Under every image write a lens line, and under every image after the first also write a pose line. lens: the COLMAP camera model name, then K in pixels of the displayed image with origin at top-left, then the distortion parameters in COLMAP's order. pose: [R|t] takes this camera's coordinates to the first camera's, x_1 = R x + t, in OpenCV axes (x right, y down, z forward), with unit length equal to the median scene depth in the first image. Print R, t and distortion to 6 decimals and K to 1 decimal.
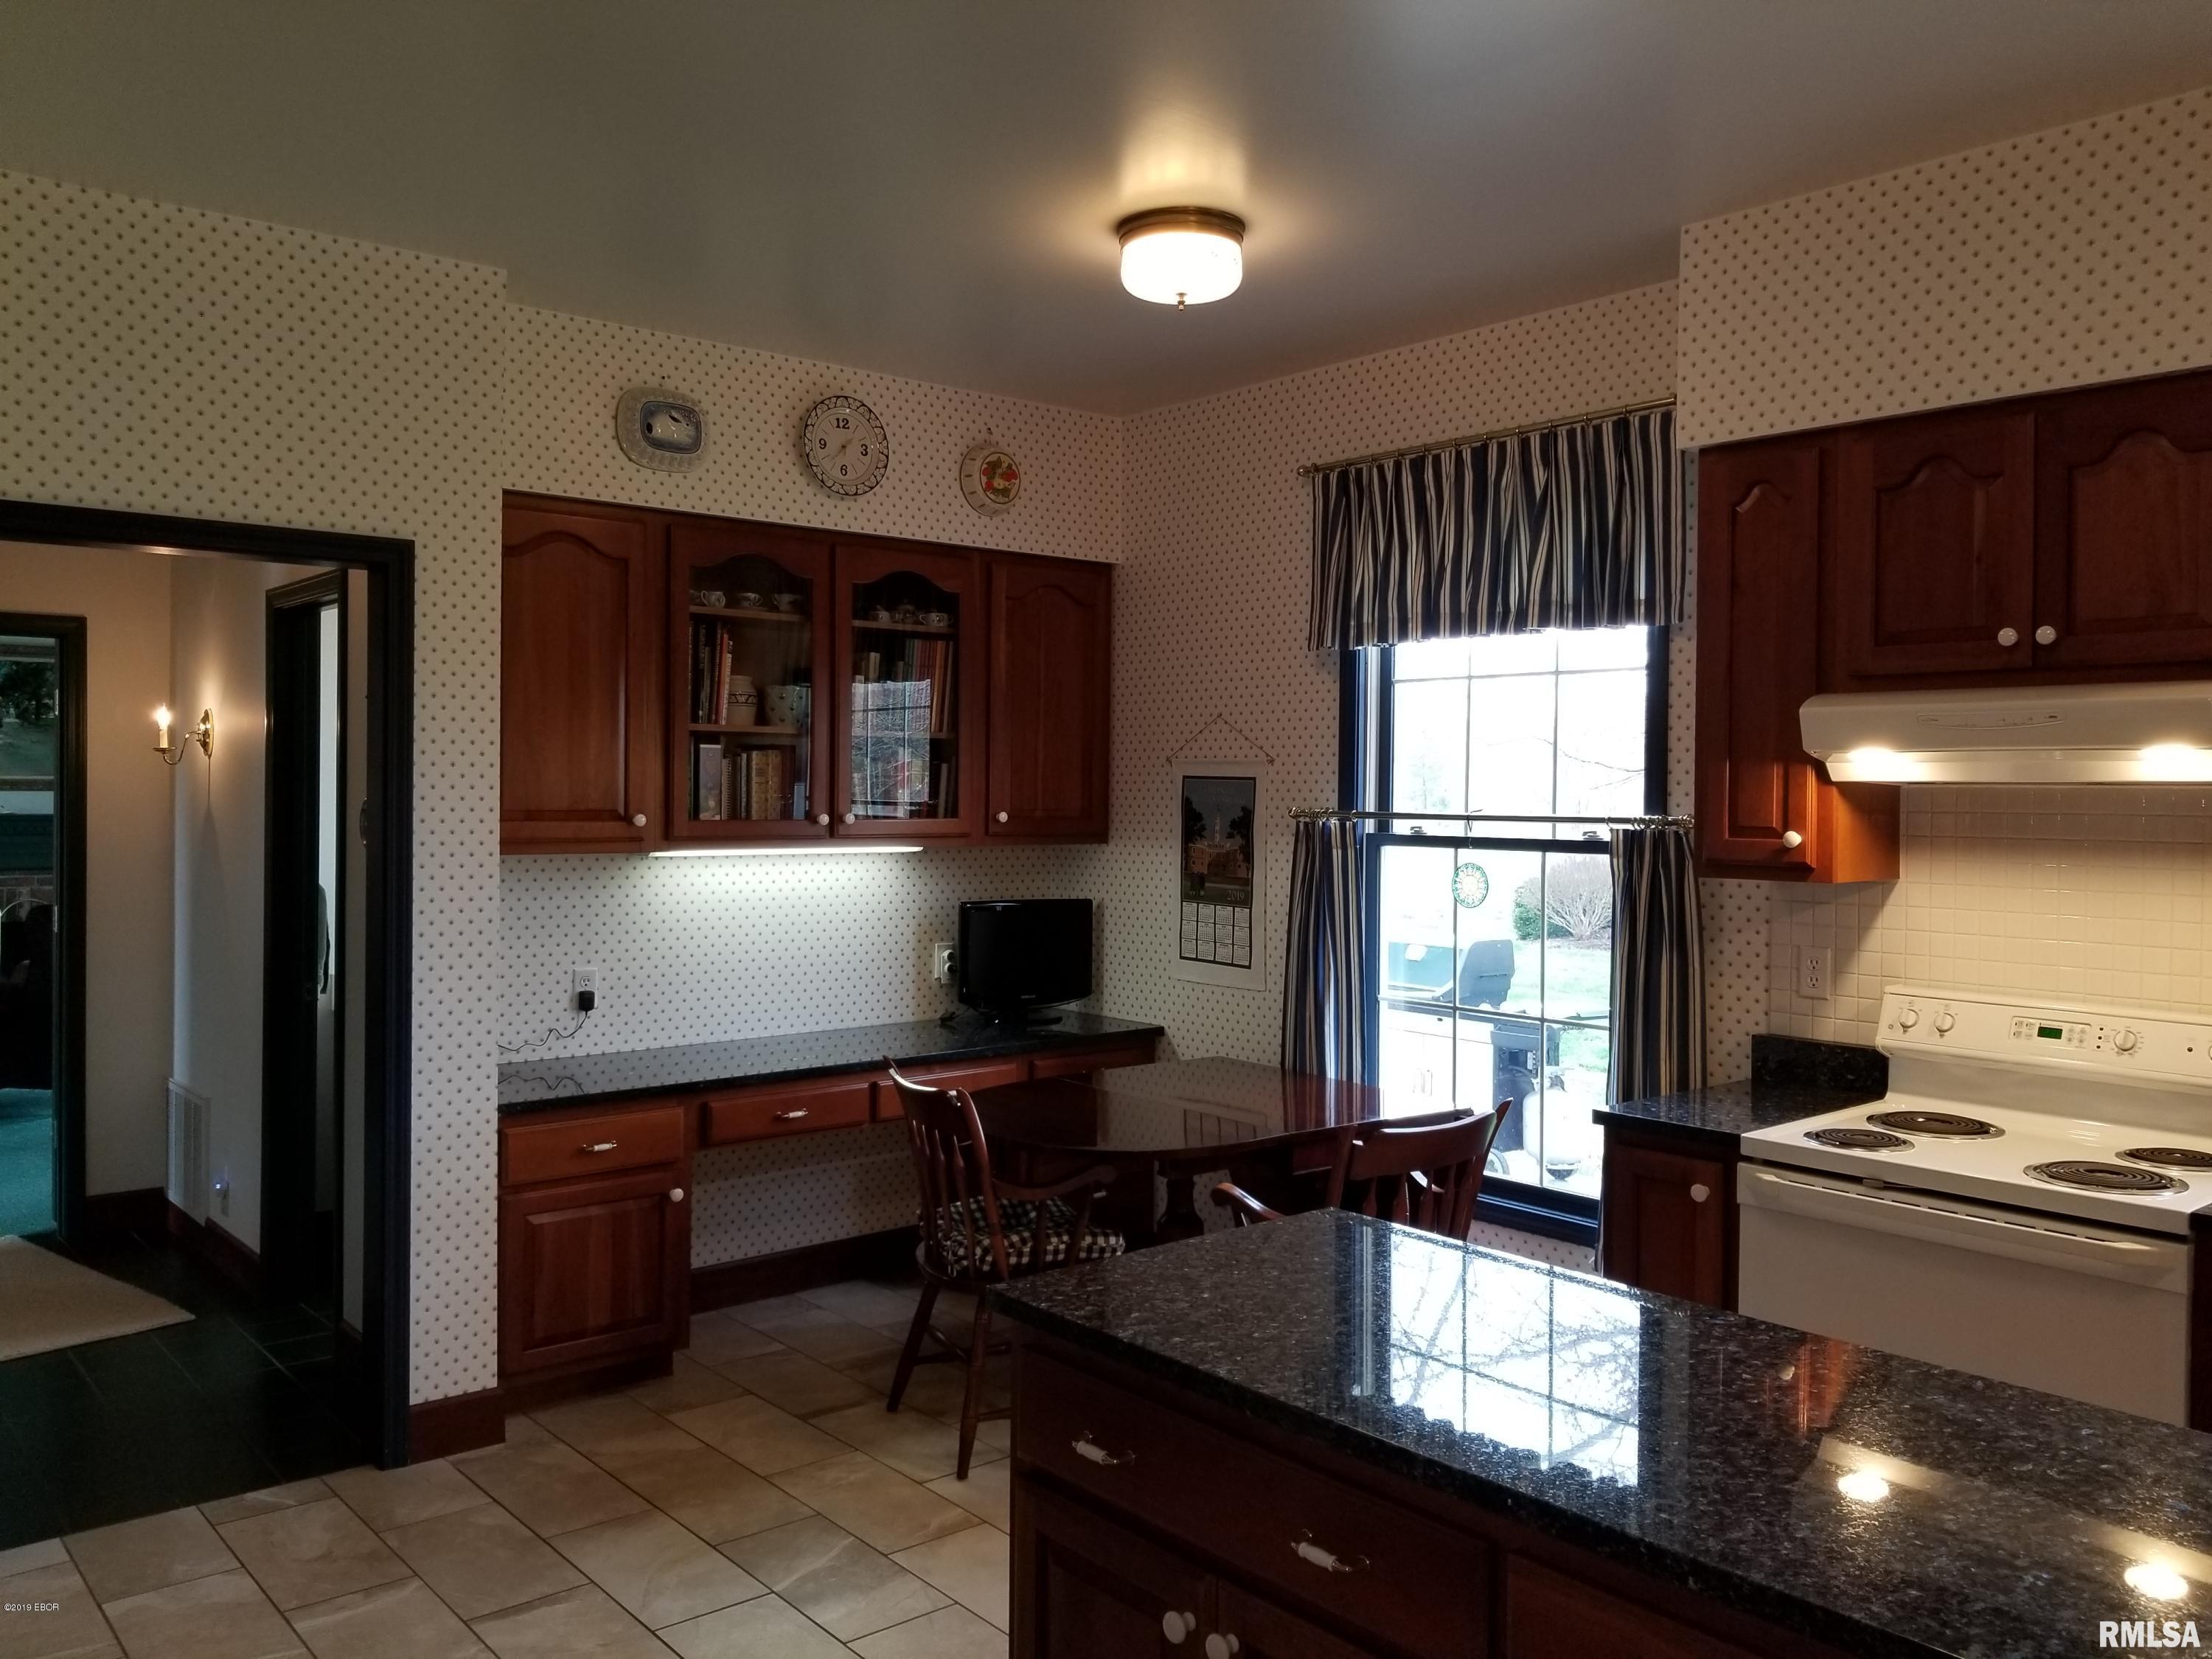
lens RADIAL K [[1719.3, 0, 1096.2], [0, 1719.3, 812.6], [0, 0, 1]] dist [0.085089, -0.139698]
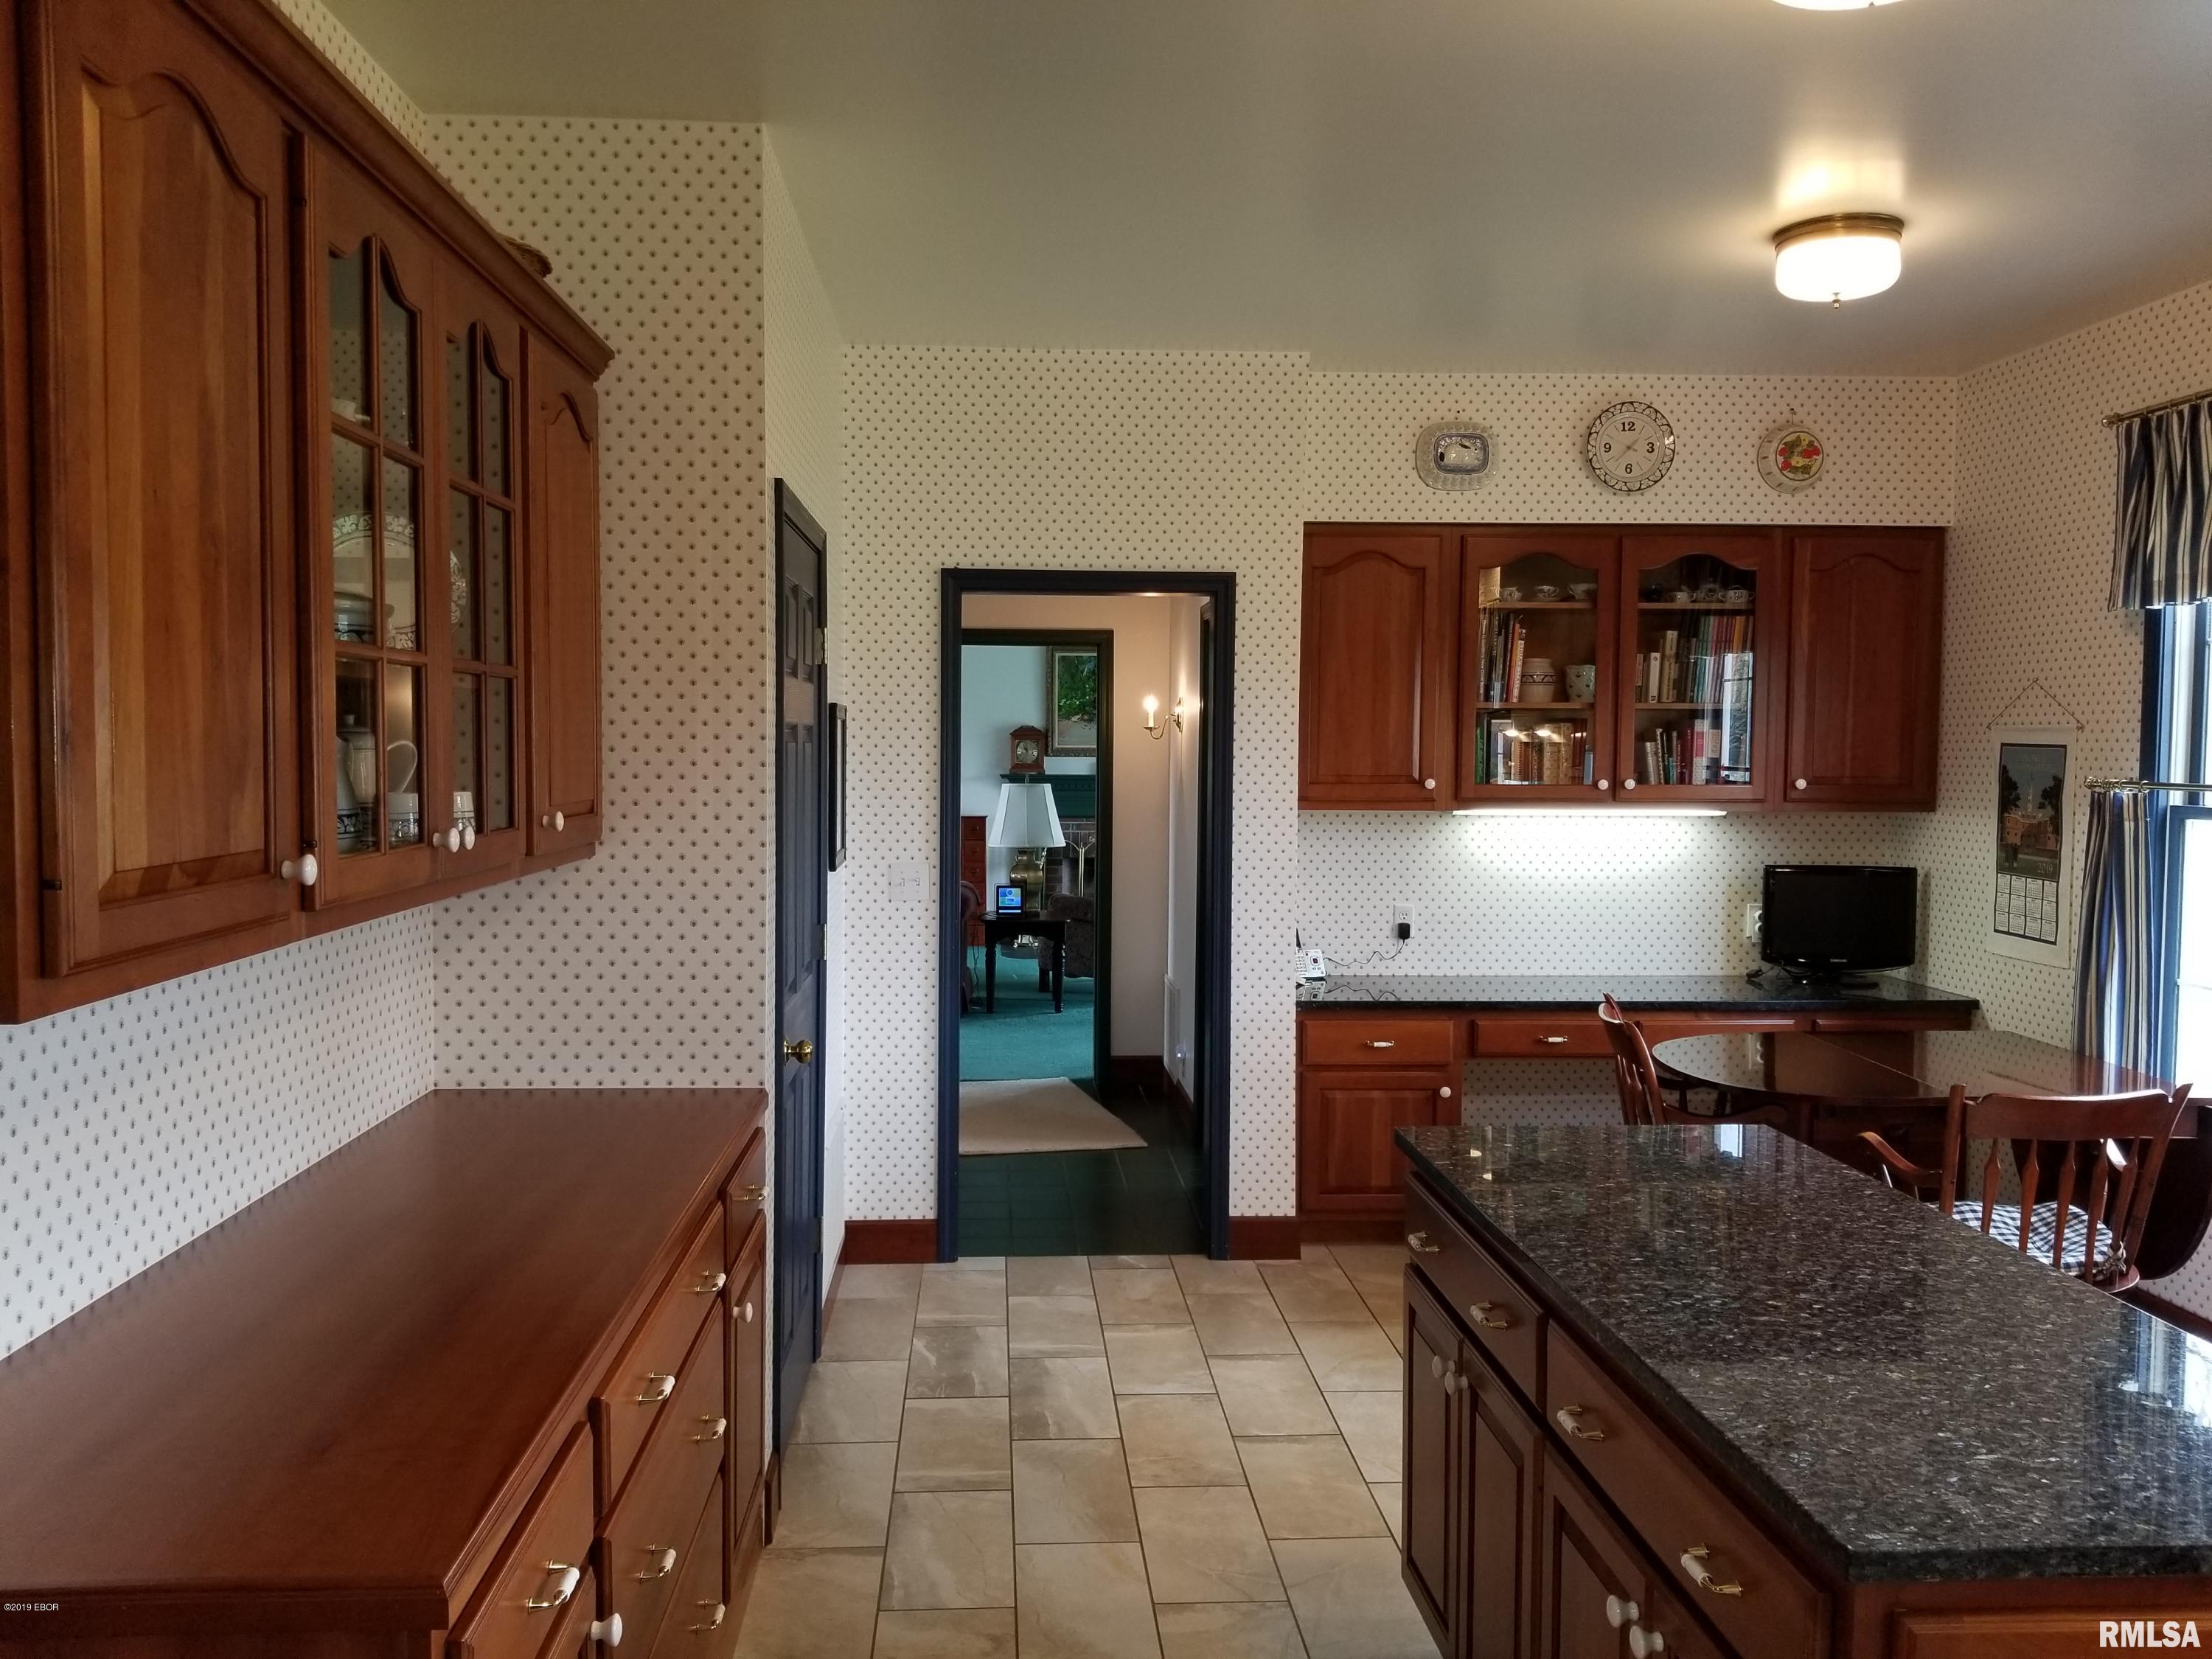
lens RADIAL K [[1719.3, 0, 1085.6], [0, 1719.3, 831.2], [0, 0, 1]] dist [0.085089, -0.139698]
pose [[0.800038, 0.026613, -0.599359, 0.270254], [-0.007202, 0.999370, 0.034761, -0.002643], [0.599906, -0.023494, 0.799725, -0.113012]]
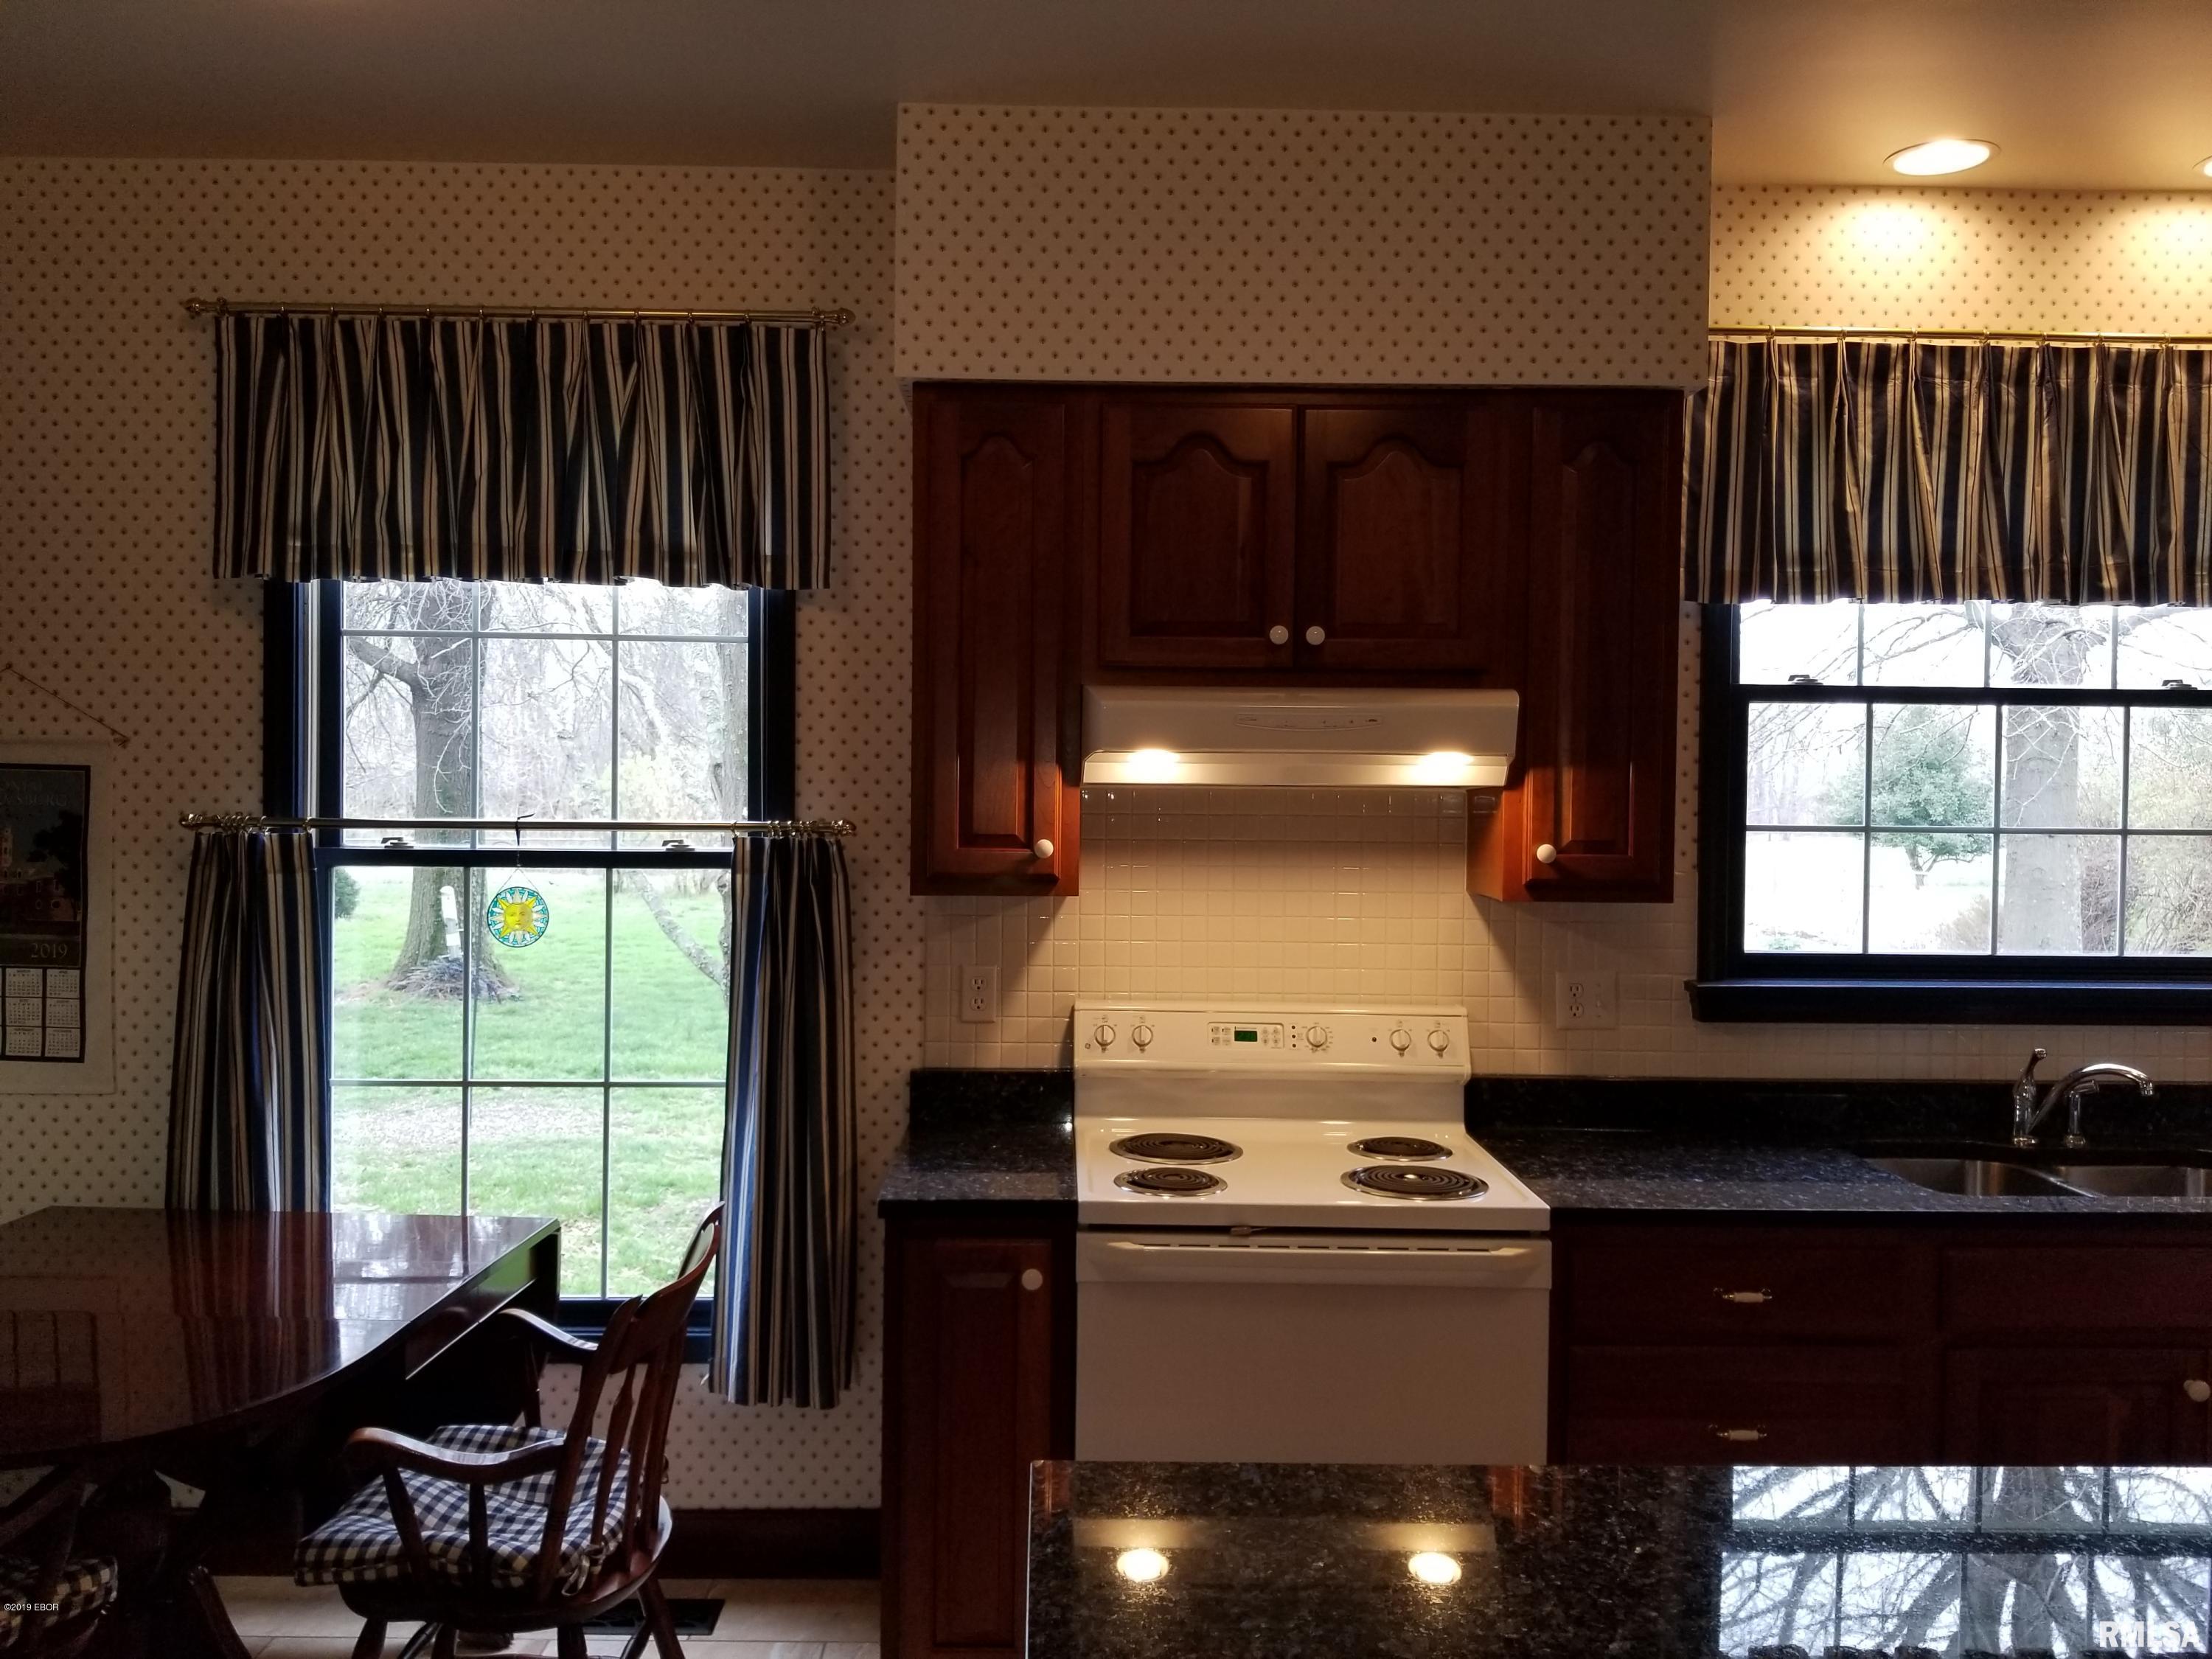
lens RADIAL K [[1719.3, 0, 1089.4], [0, 1719.3, 808.4], [0, 0, 1]] dist [0.085089, -0.139698]
pose [[0.635639, -0.017707, 0.771783, -0.197843], [0.006148, 0.999821, 0.017875, -0.015903], [-0.771962, -0.006618, 0.635634, 0.333607]]
